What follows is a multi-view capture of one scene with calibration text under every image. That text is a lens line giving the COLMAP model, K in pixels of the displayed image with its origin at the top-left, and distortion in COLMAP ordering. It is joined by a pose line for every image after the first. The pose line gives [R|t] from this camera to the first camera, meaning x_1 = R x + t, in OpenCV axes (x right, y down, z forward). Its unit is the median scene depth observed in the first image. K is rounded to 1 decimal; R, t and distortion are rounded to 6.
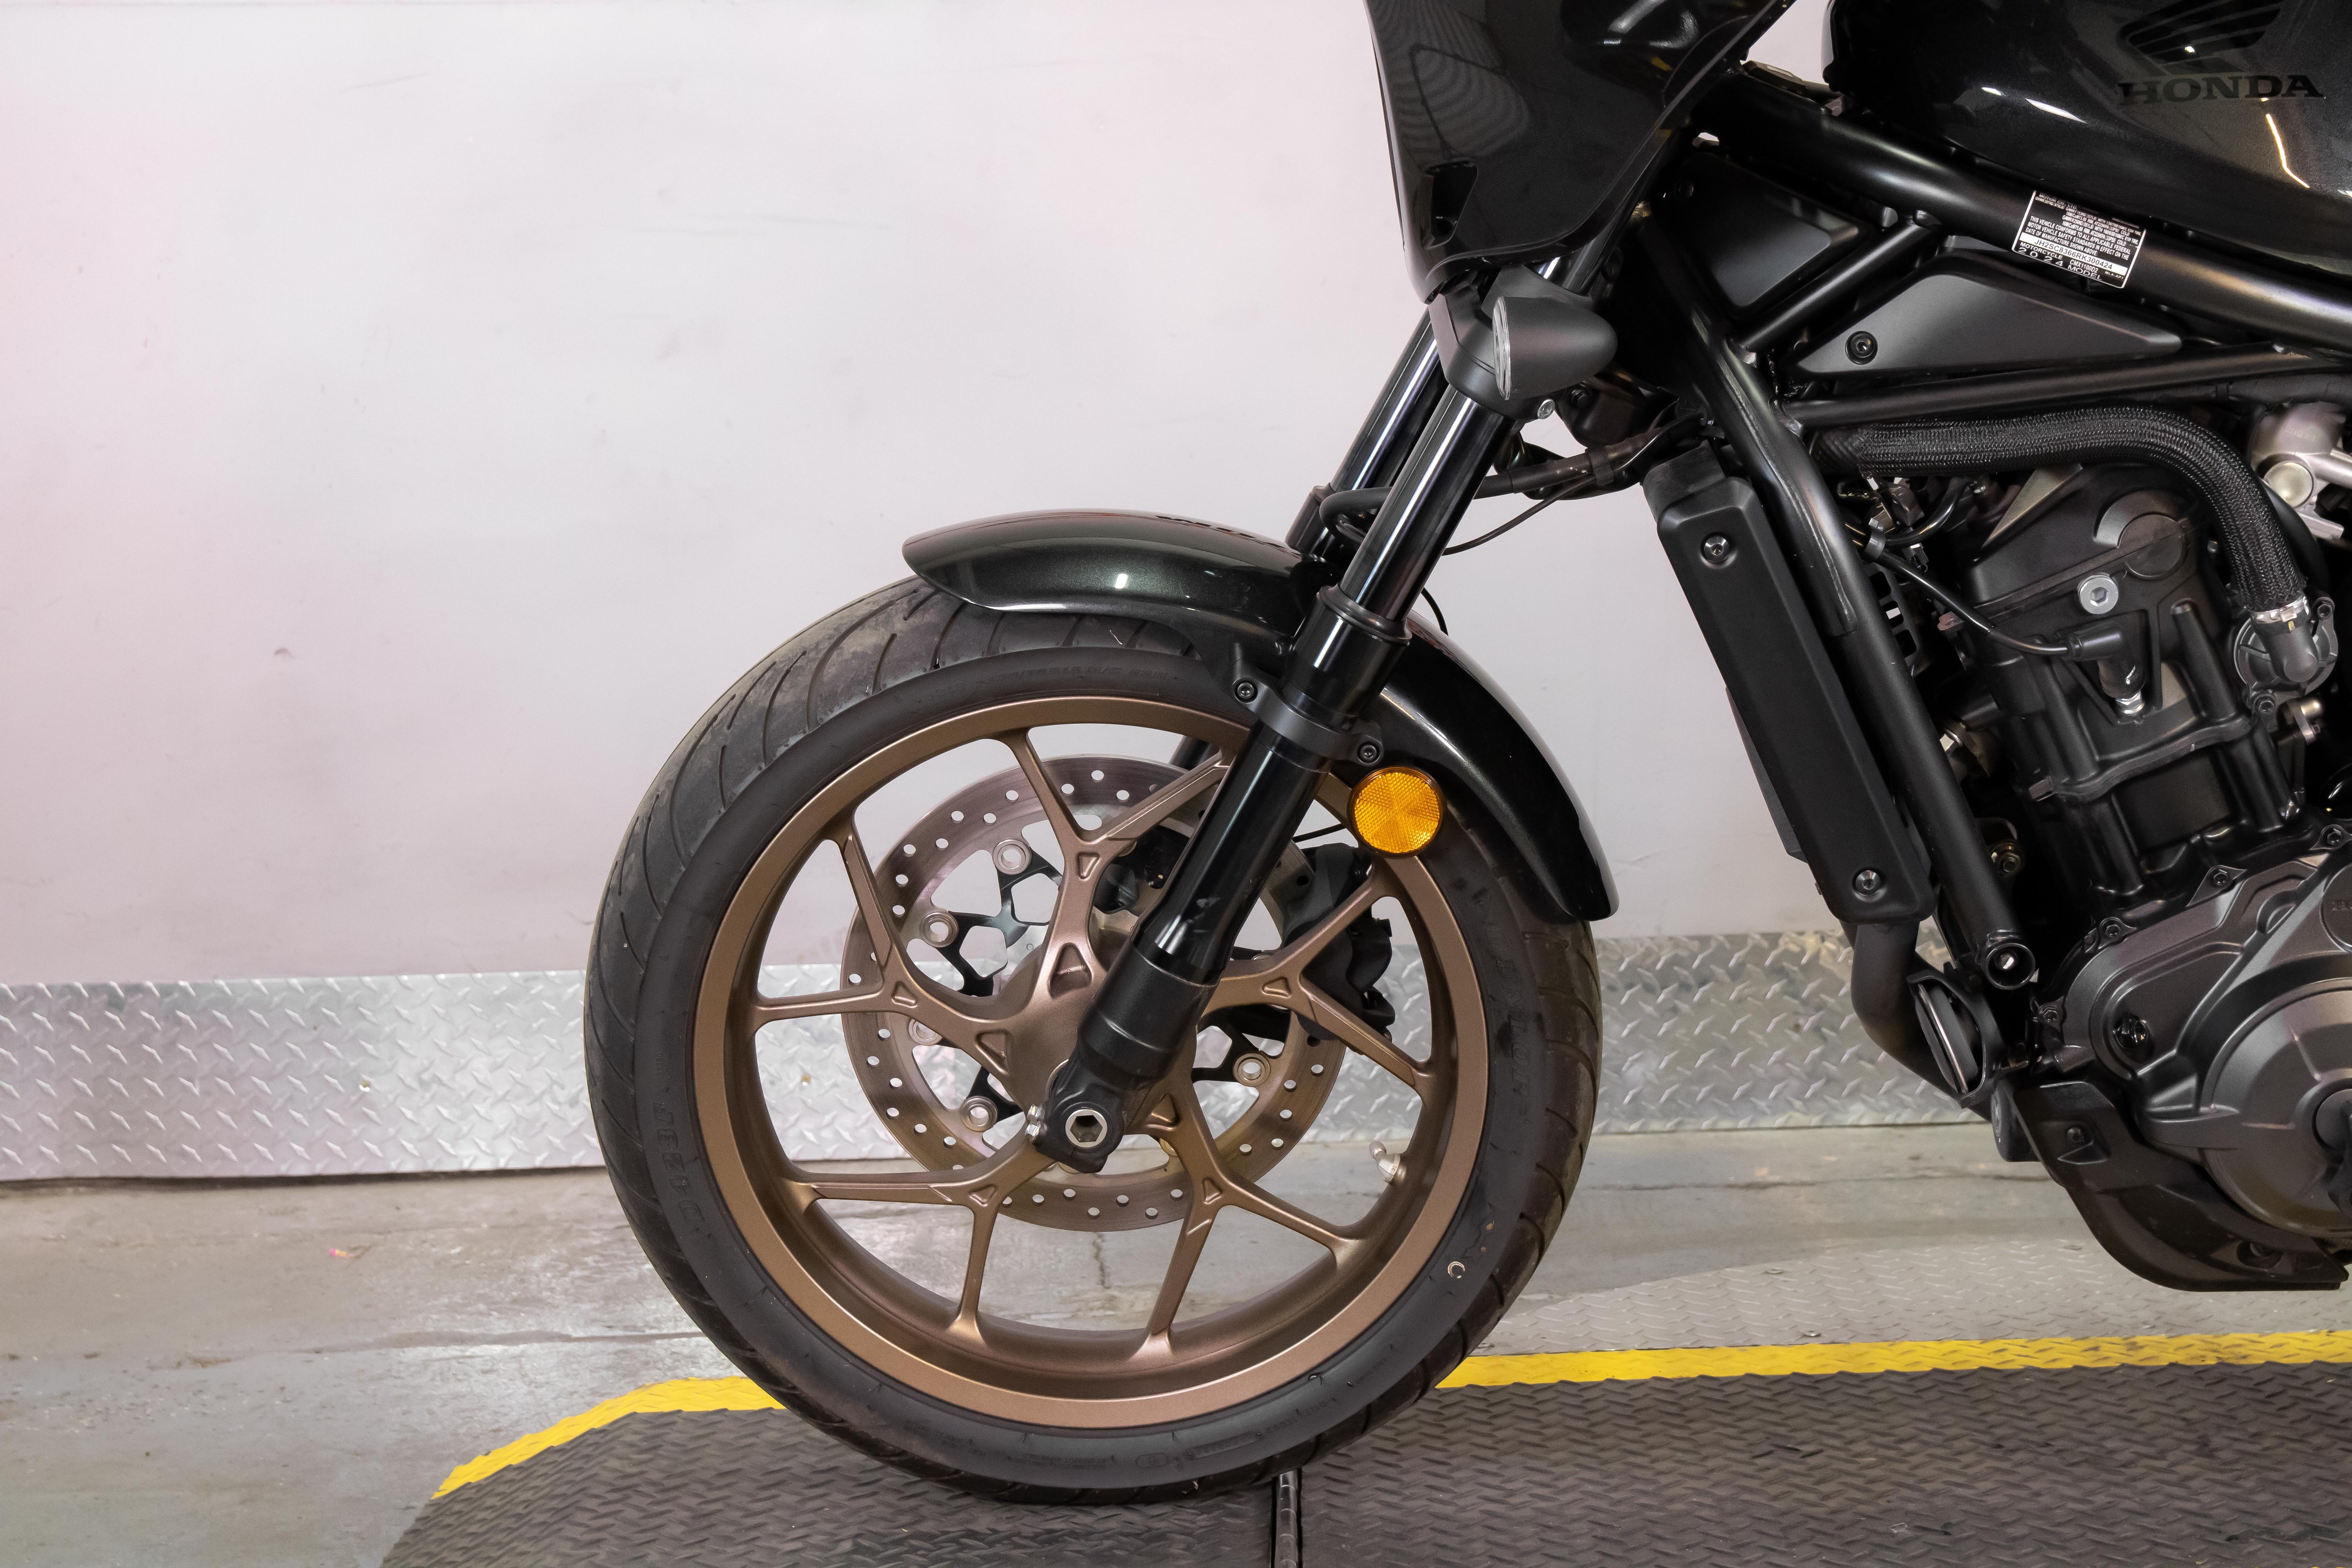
lens RADIAL K [[3876.9, 0, 1176.0], [0, 3876.9, 784.0], [0, 0, 1]] dist [0.051493, 0.223635]
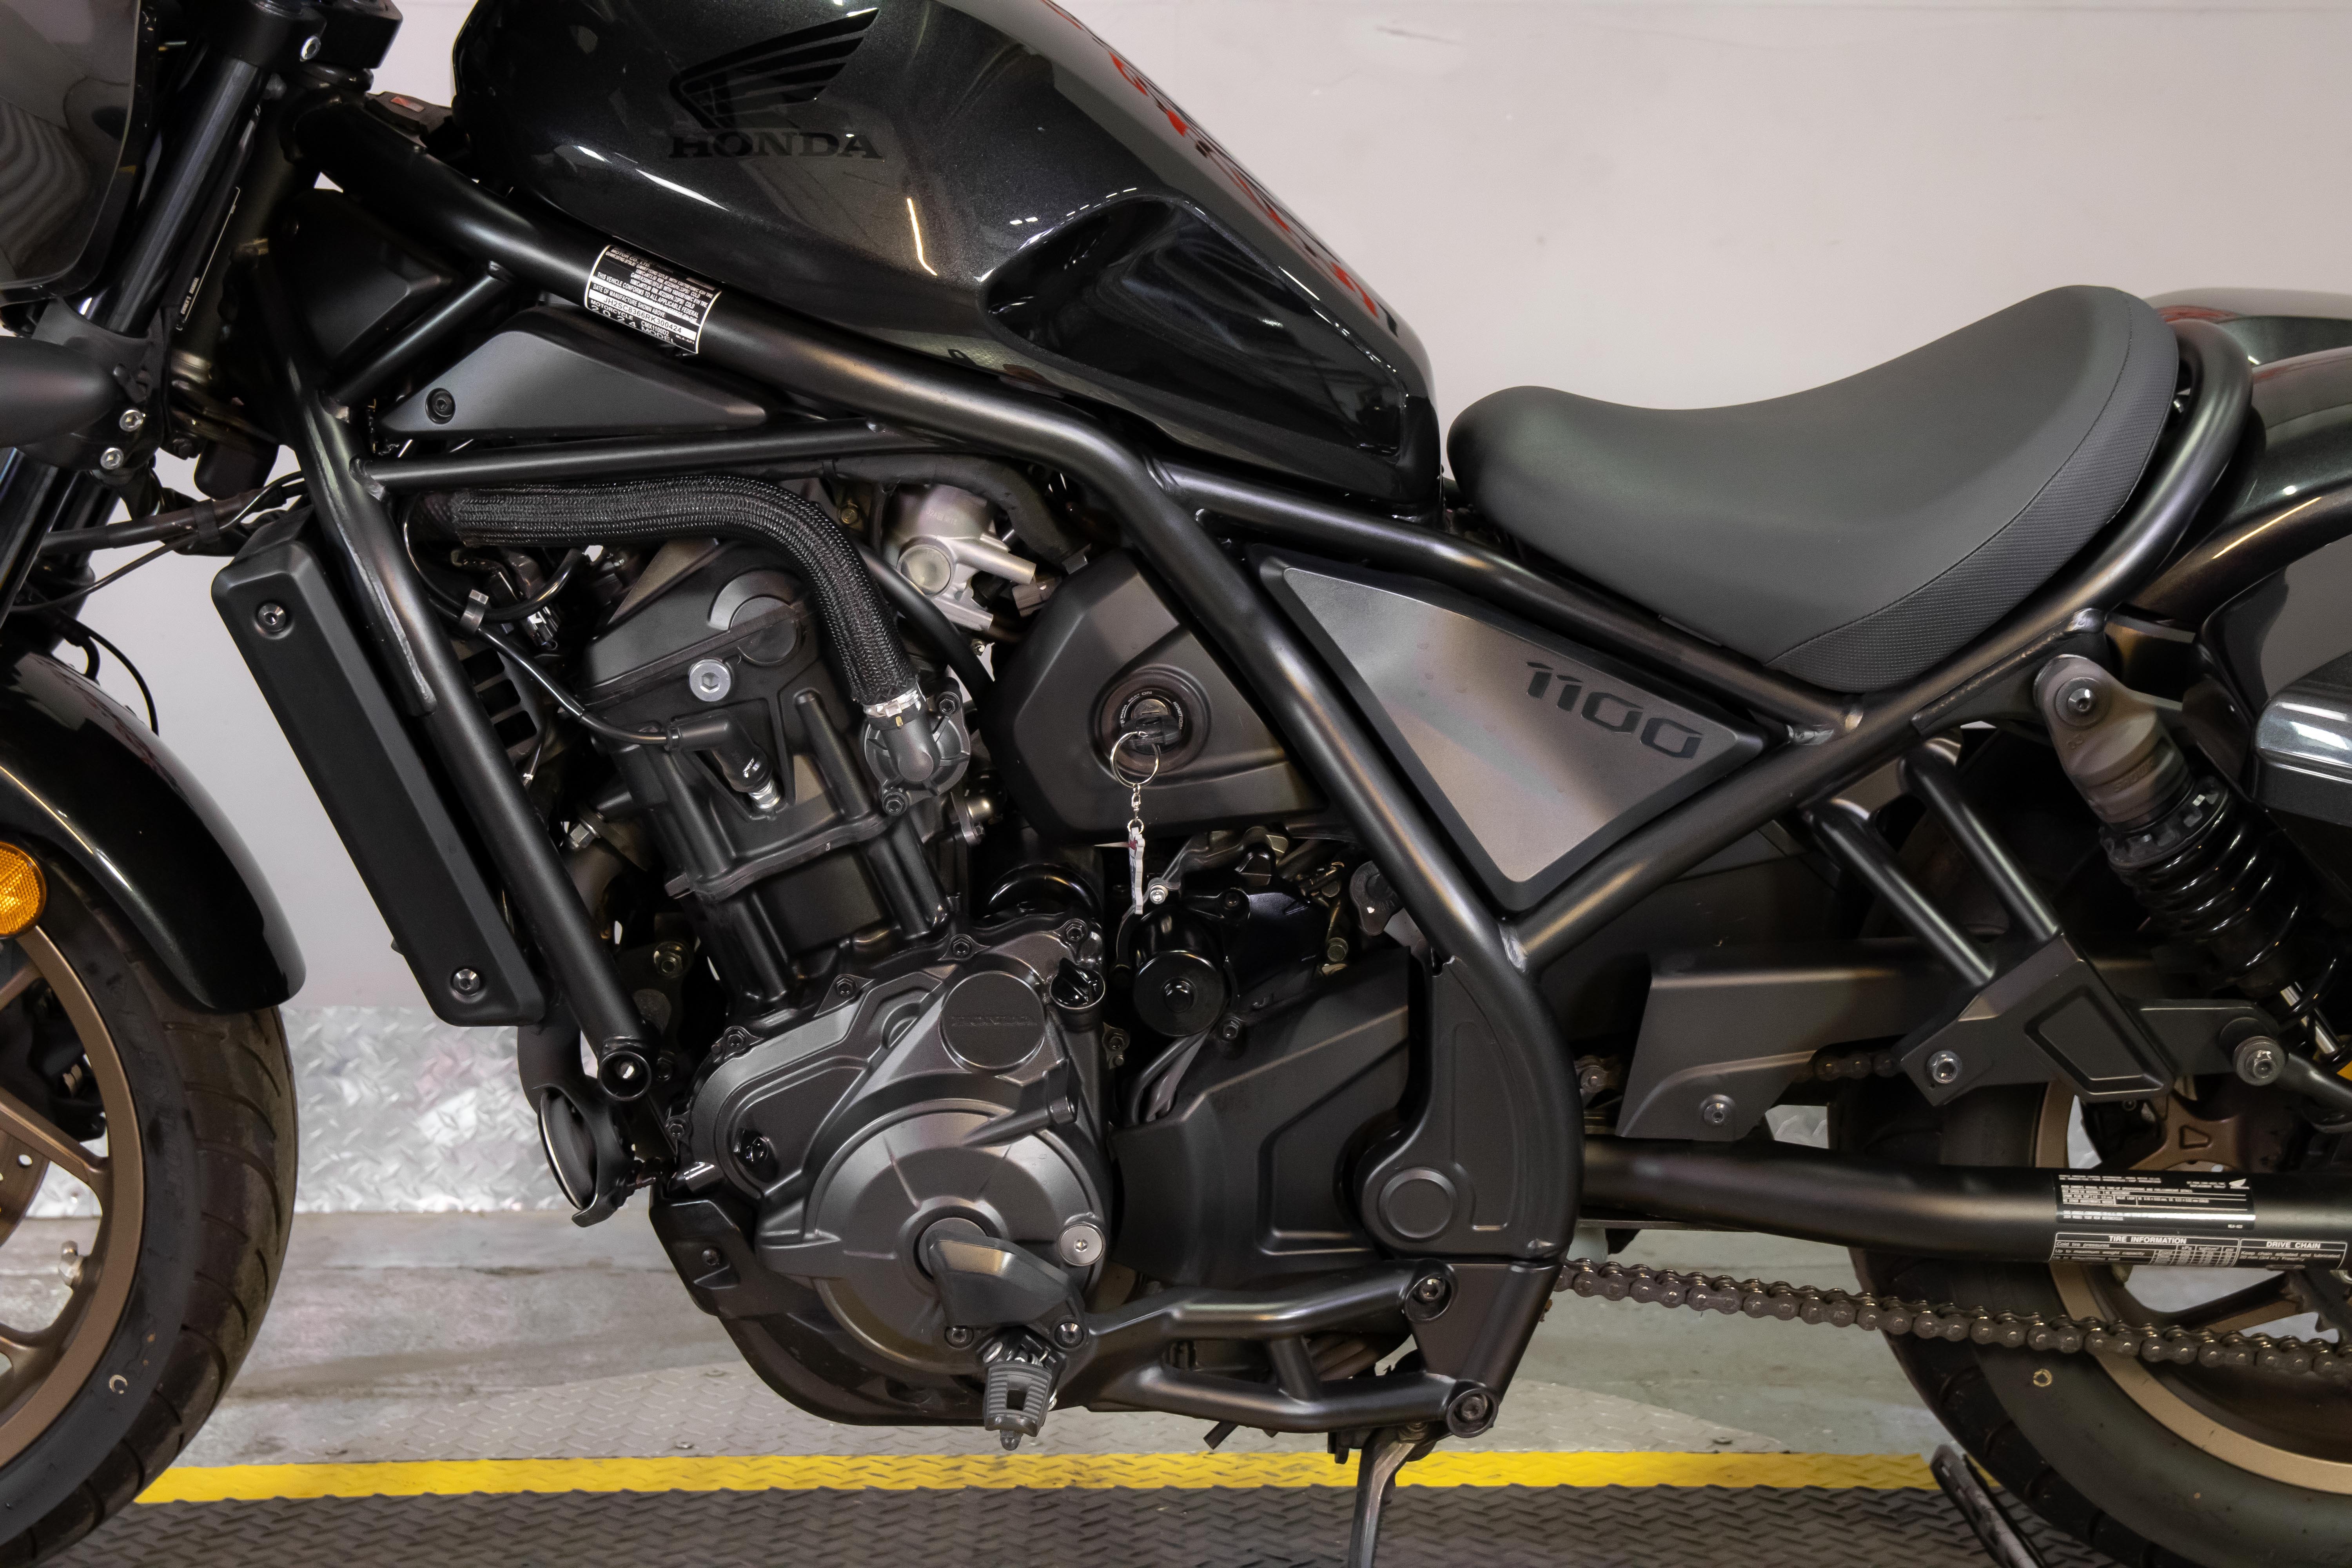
lens RADIAL K [[3876.9, 0, 1176.0], [0, 3876.9, 784.0], [0, 0, 1]] dist [0.051493, 0.223635]
pose [[0.998803, 0.030887, 0.037921, 0.310125], [-0.030629, 0.999504, -0.007379, -0.020195], [-0.038131, 0.006209, 0.999253, 0.066277]]
